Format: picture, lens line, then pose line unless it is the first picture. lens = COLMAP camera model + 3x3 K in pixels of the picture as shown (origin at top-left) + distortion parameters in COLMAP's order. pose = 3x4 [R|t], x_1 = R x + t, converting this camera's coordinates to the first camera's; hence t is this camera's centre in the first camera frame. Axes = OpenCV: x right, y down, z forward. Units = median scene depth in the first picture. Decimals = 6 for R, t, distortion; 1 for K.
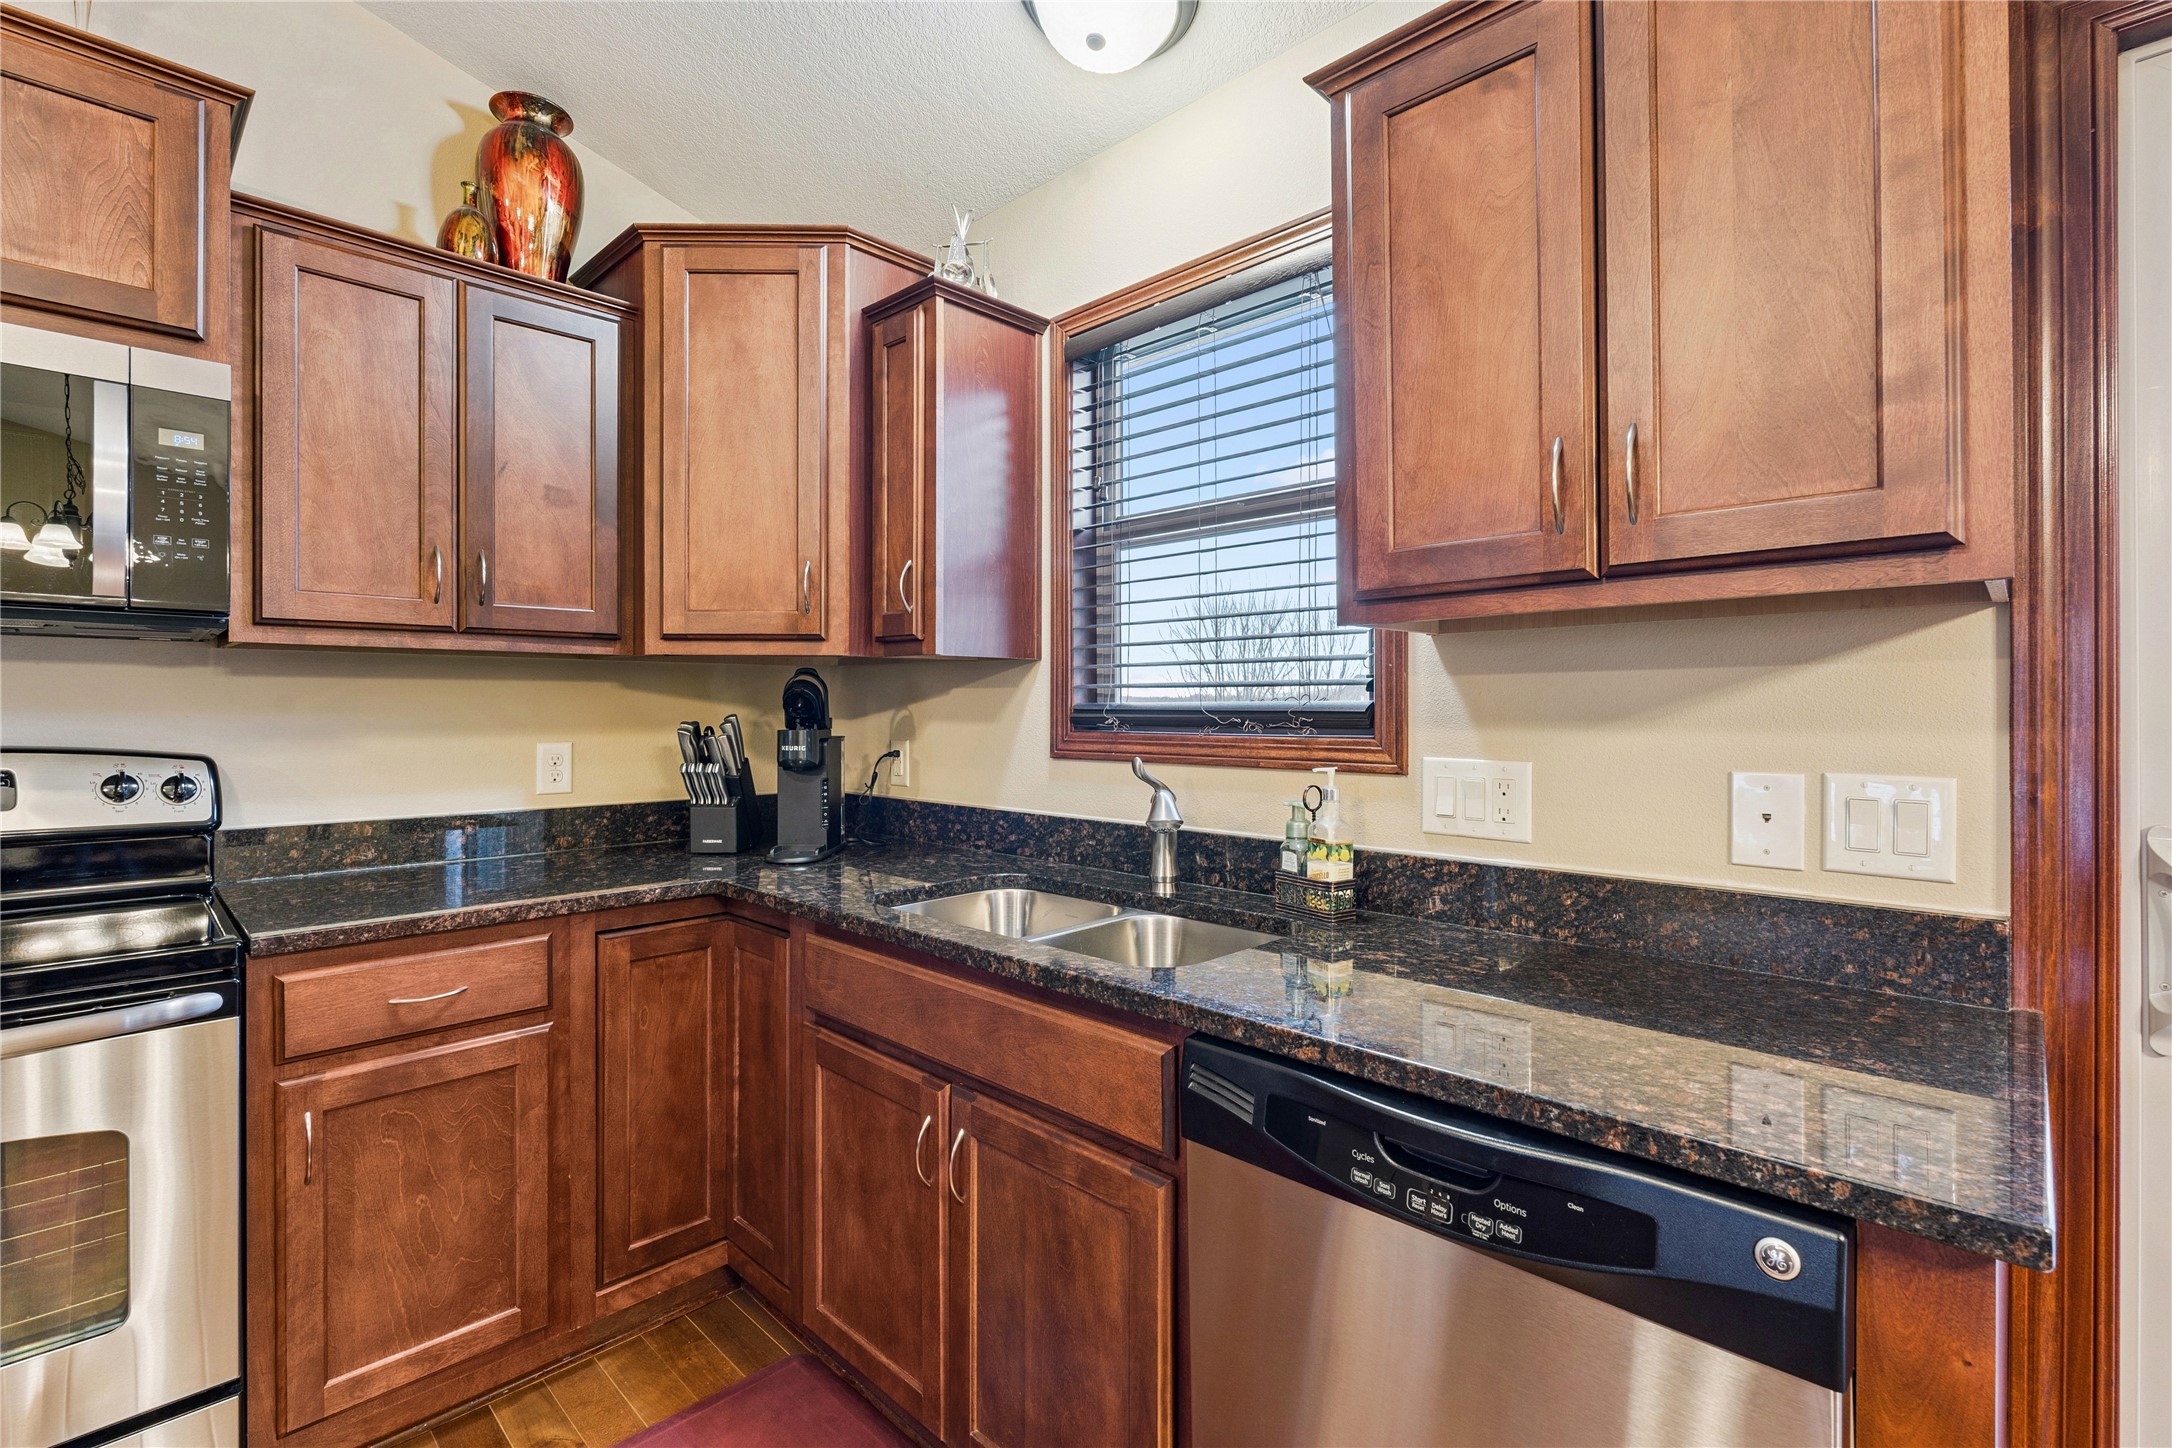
lens RADIAL K [[979.6, 0, 1075.2], [0, 979.6, 693.6], [0, 0, 1]] dist [-0.004437, -0.000166]
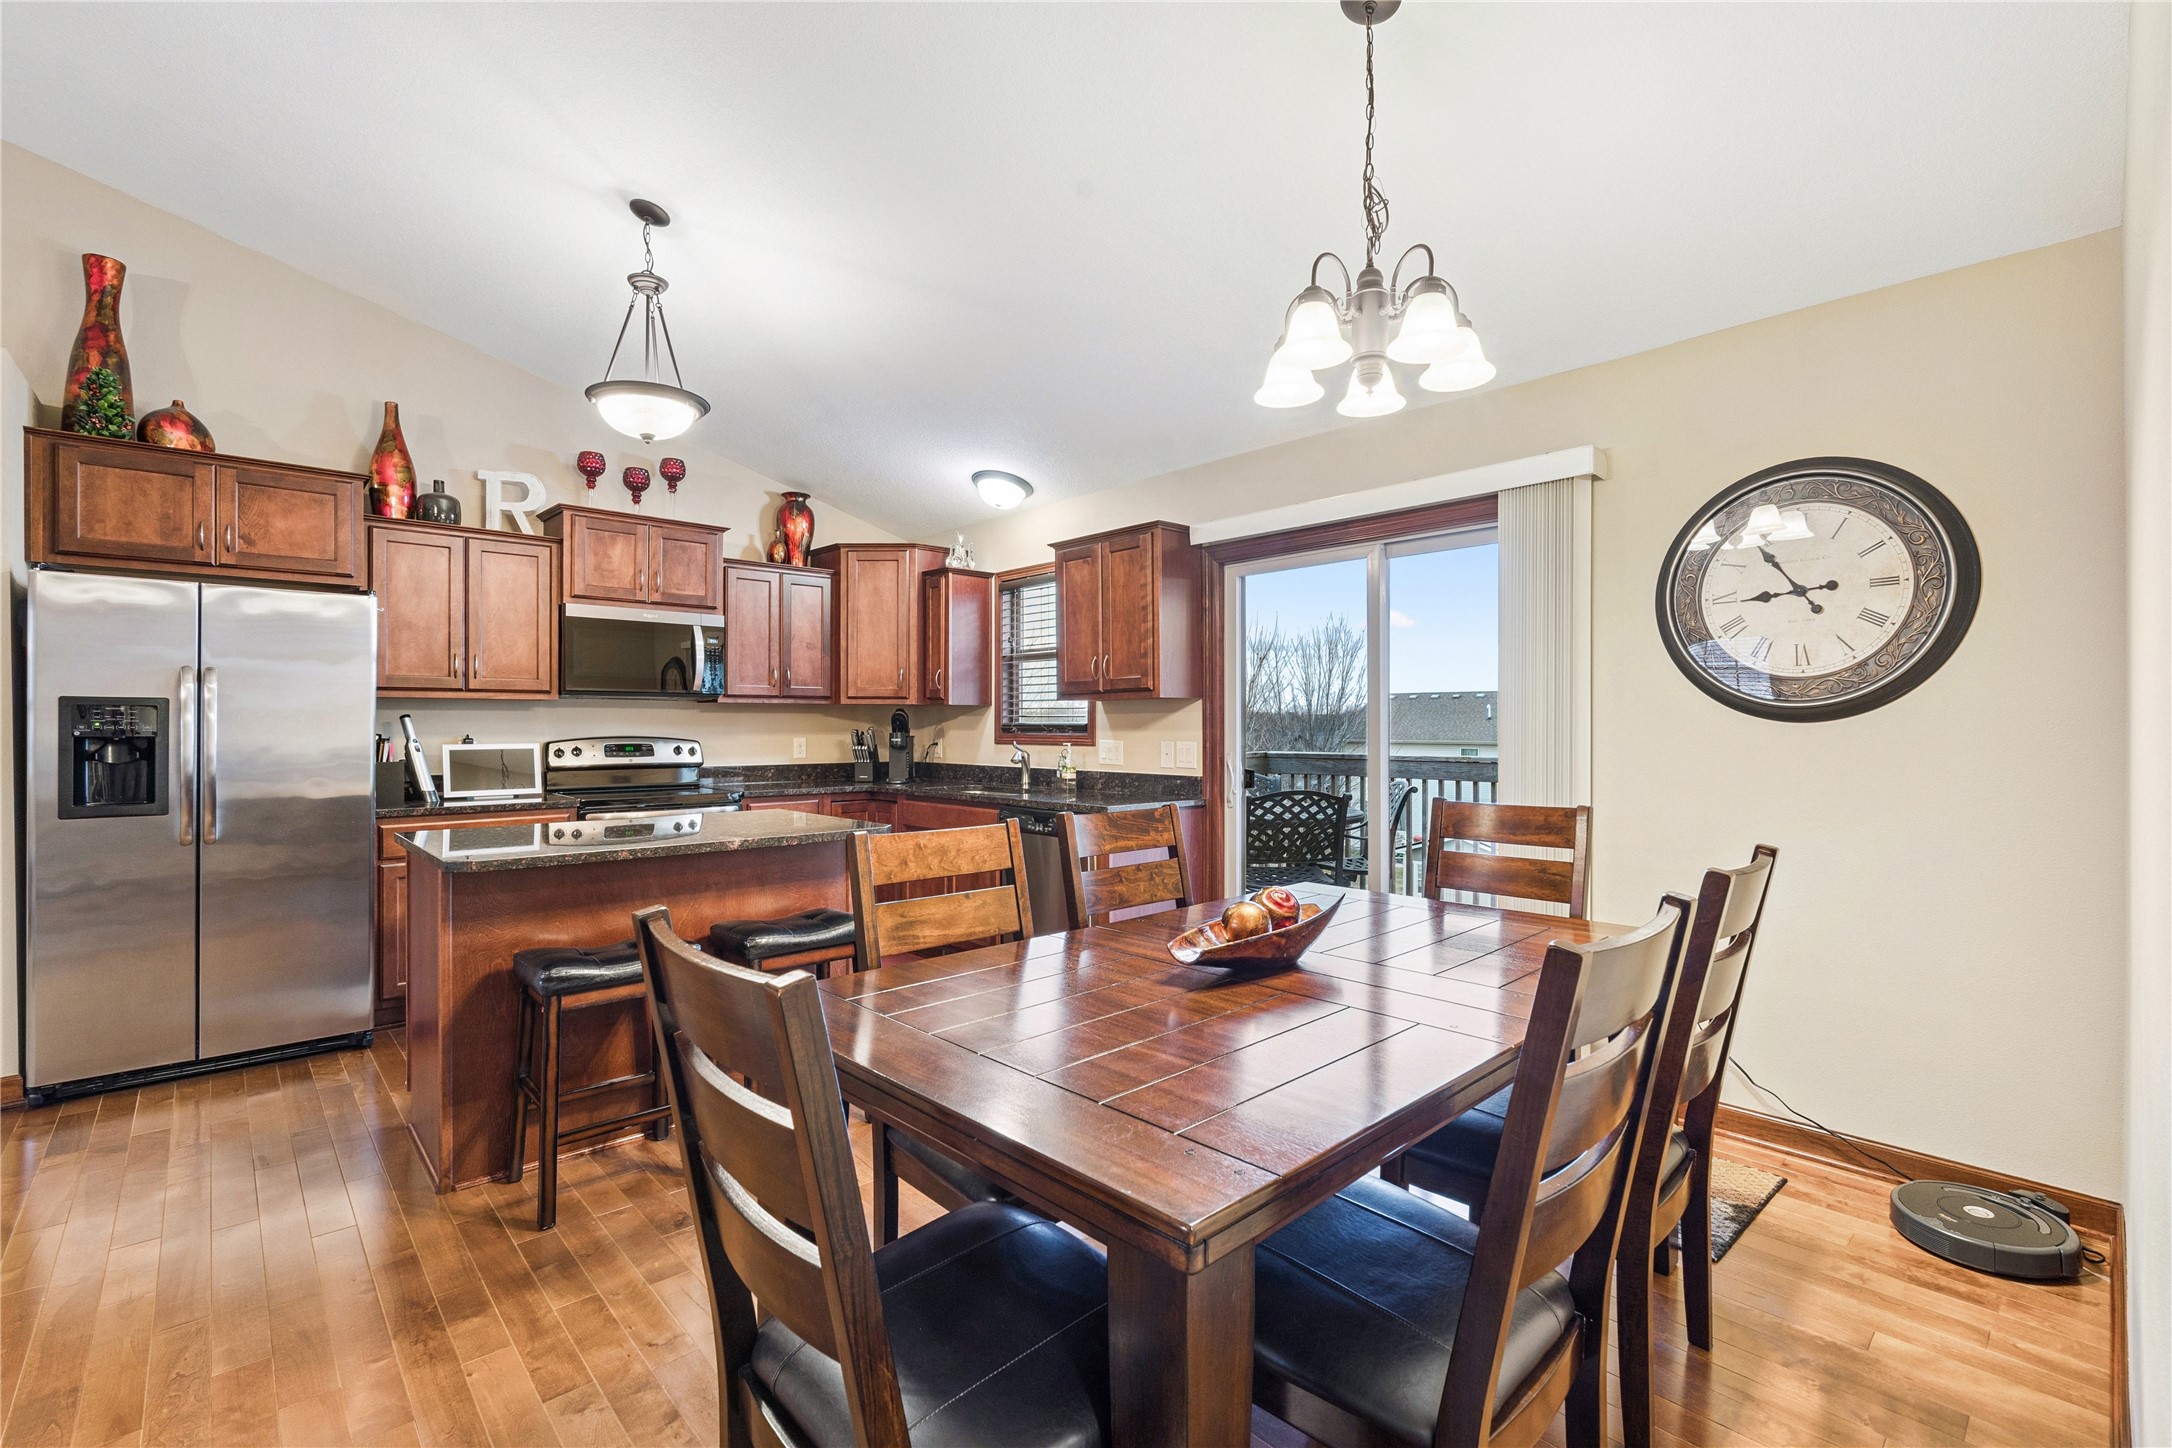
lens RADIAL K [[968.0, 0, 1085.6], [0, 968.0, 715.9], [0, 0, 1]] dist [-0.002324, 0.000236]
pose [[0.998833, 0.000783, -0.048289, 0.394048], [-0.000576, 0.999991, 0.004298, -0.022359], [0.048292, -0.004266, 0.998824, -1.789997]]
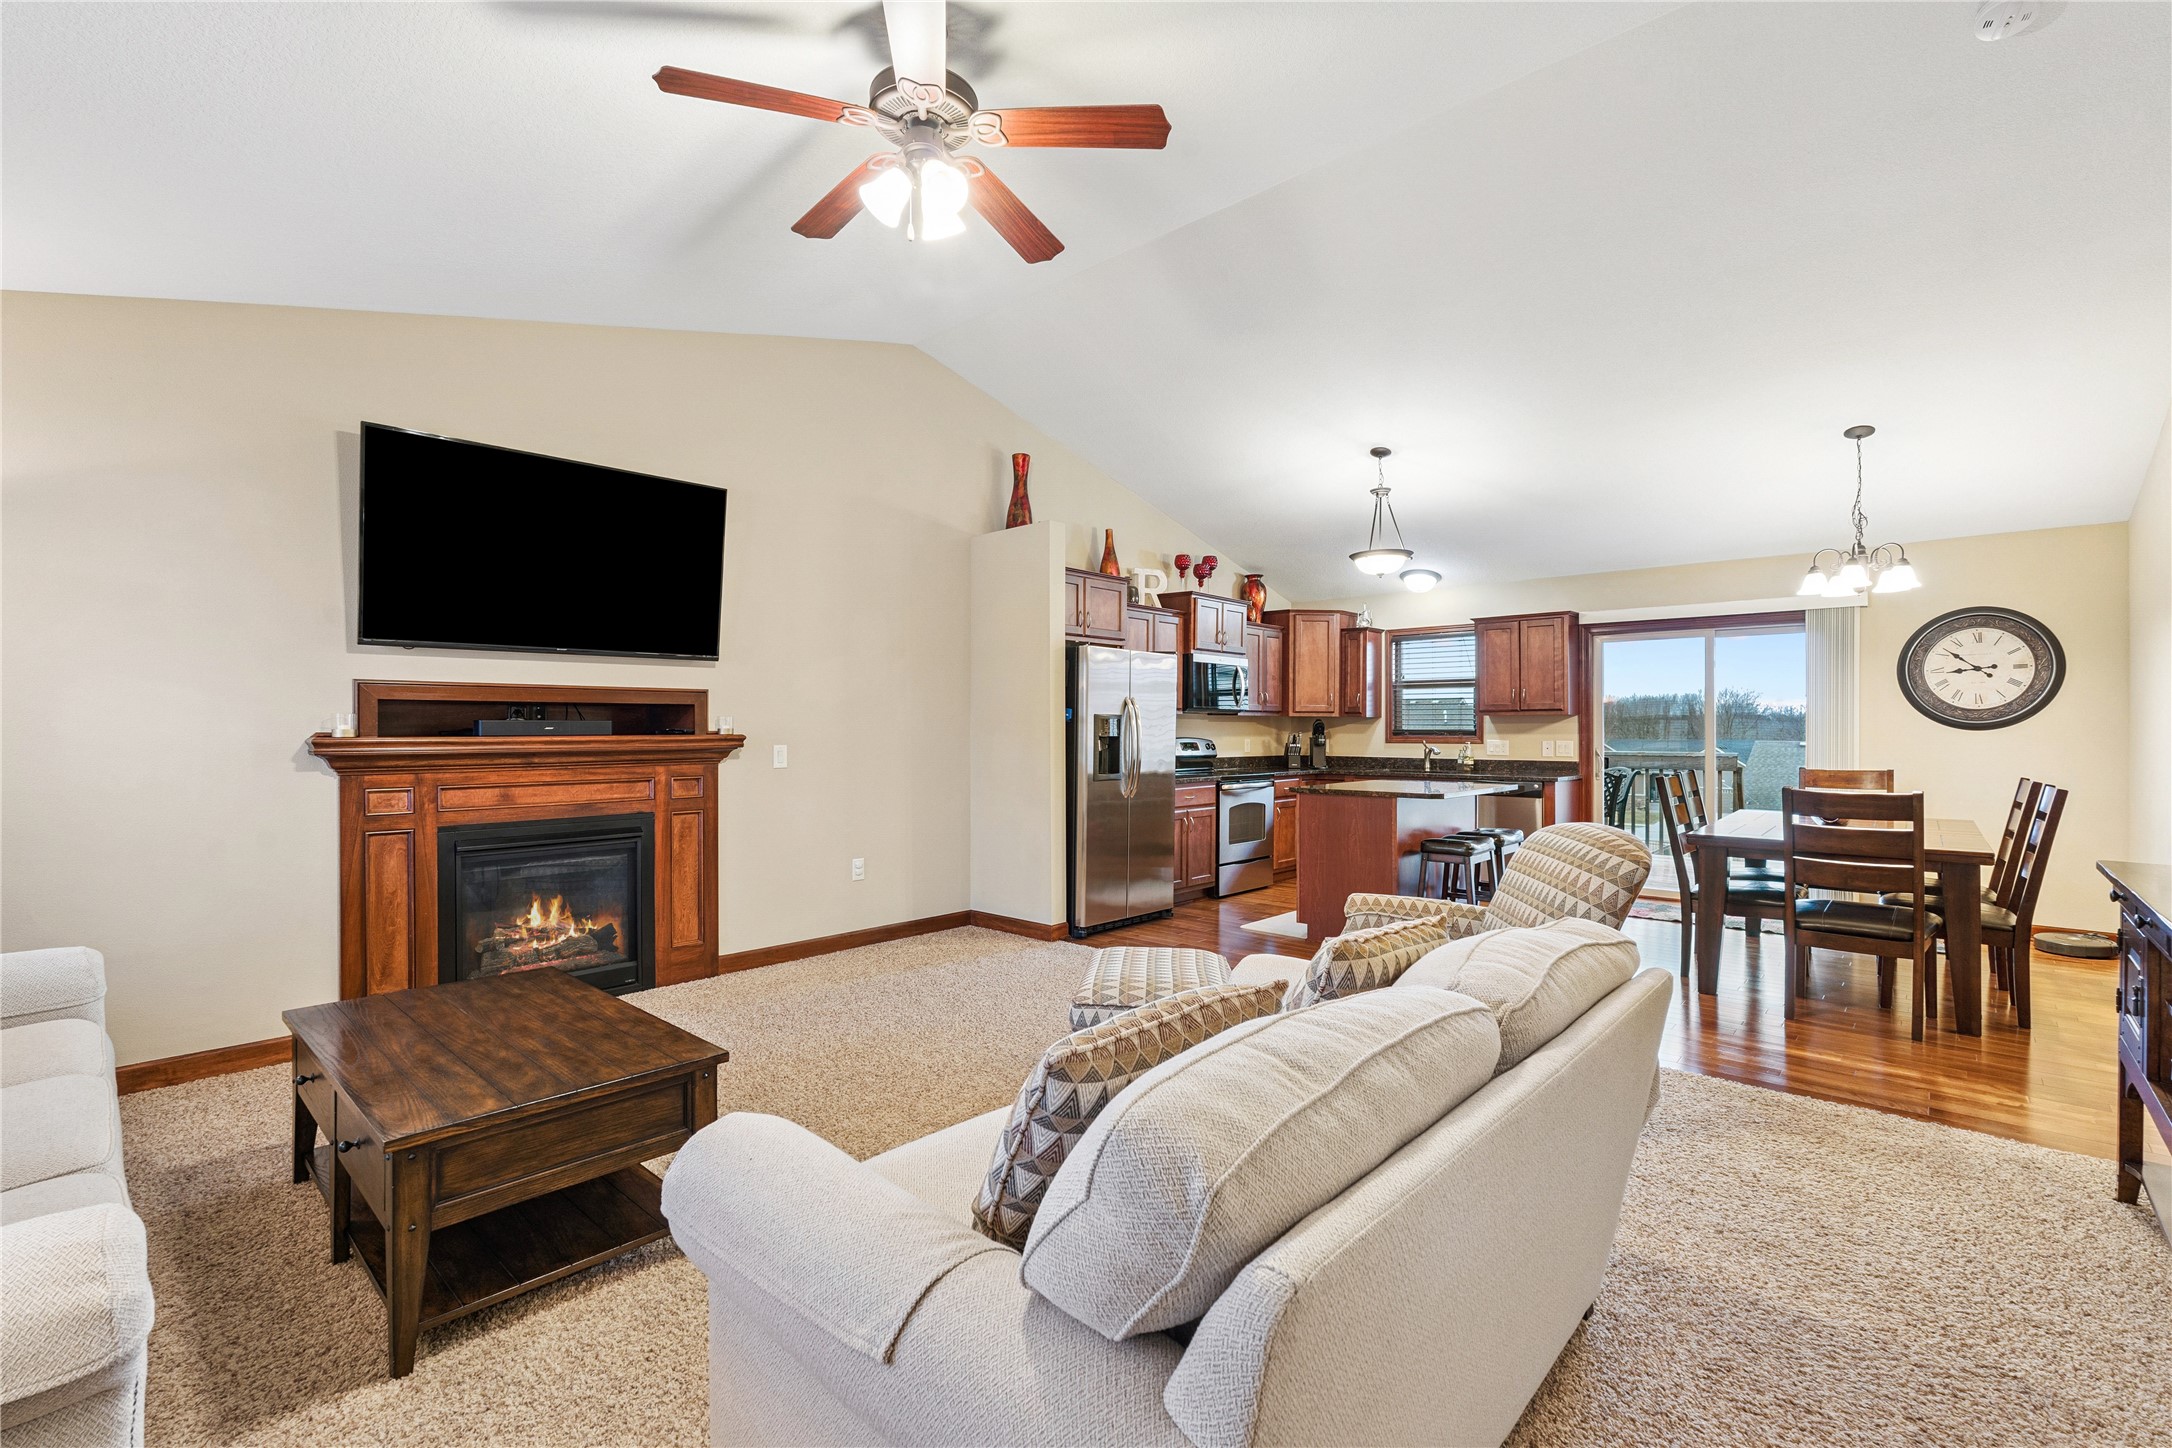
lens RADIAL K [[968.0, 0, 1085.6], [0, 968.0, 715.9], [0, 0, 1]] dist [-0.002324, 0.000236]
pose [[0.998737, 0.003156, 0.050138, -1.652399], [-0.003134, 0.999995, -0.000514, -0.041995], [-0.050139, 0.000356, 0.998742, -3.266291]]
